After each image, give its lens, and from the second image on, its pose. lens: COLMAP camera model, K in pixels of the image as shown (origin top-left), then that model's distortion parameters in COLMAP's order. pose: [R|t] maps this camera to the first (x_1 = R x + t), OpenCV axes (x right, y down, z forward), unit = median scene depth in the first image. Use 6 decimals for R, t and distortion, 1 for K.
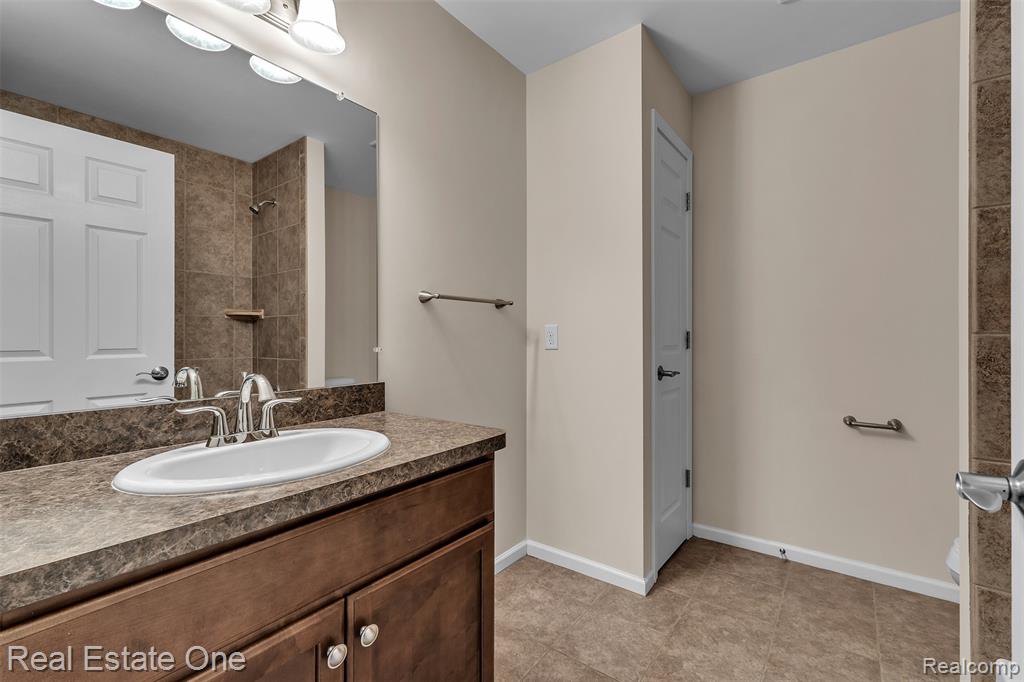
lens RADIAL K [[439.4, 0, 507.3], [0, 439.4, 338.8], [0, 0, 1]] dist [0.000519, 0.000018]
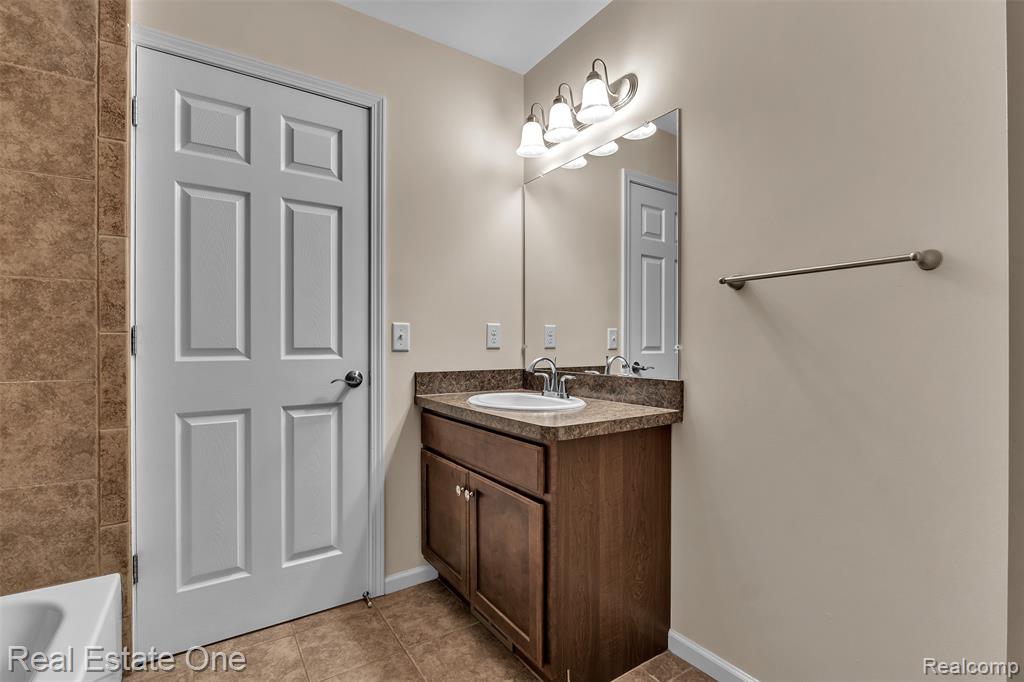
lens RADIAL K [[439.4, 0, 507.3], [0, 439.4, 338.8], [0, 0, 1]] dist [0.000519, 0.000018]
pose [[-0.291050, -0.002953, -0.956703, 1.126528], [0.004580, 0.999979, -0.004479, 0.012128], [0.956697, -0.005685, -0.291031, 1.348760]]
